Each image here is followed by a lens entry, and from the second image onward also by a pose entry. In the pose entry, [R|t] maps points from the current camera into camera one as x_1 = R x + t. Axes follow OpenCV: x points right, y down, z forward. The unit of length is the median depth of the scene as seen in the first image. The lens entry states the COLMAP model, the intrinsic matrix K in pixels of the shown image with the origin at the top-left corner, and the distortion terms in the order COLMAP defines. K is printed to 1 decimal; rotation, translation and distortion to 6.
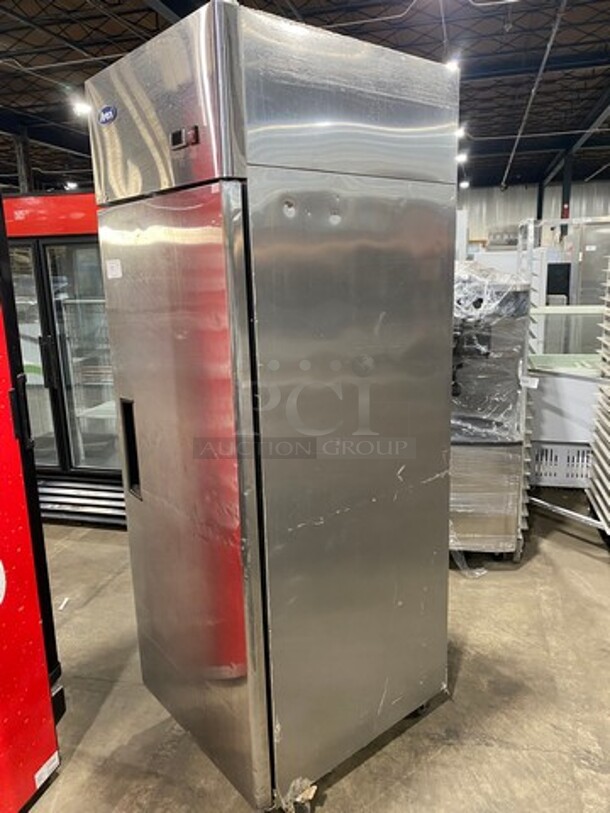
lens RADIAL K [[617.3, 0, 307.5], [0, 617.3, 406.3], [0, 0, 1]] dist [0.006952, -0.001663]
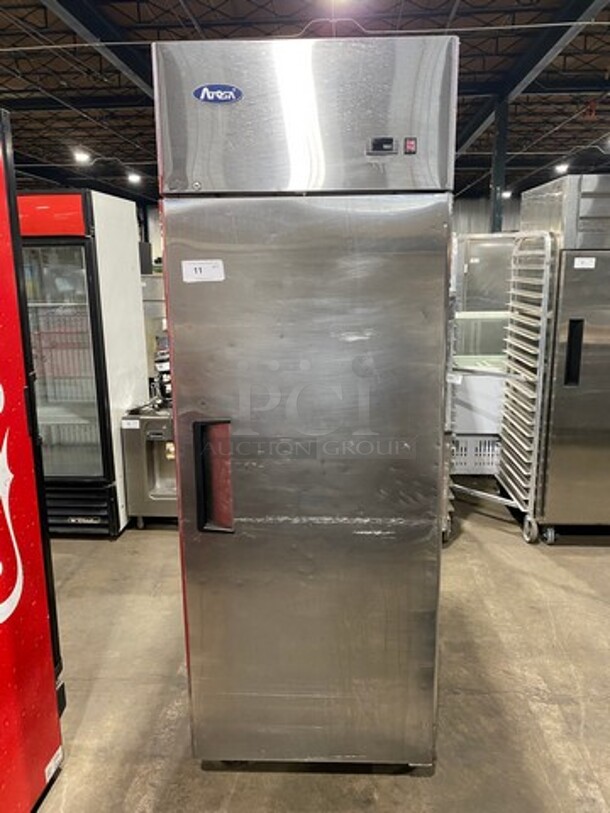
lens RADIAL K [[617.3, 0, 303.3], [0, 617.3, 405.9], [0, 0, 1]] dist [0.006952, -0.001663]
pose [[0.982353, -0.025506, 0.185287, -0.119785], [0.028019, 0.999547, -0.010956, 0.015422], [-0.184923, 0.015954, 0.982623, -0.048800]]
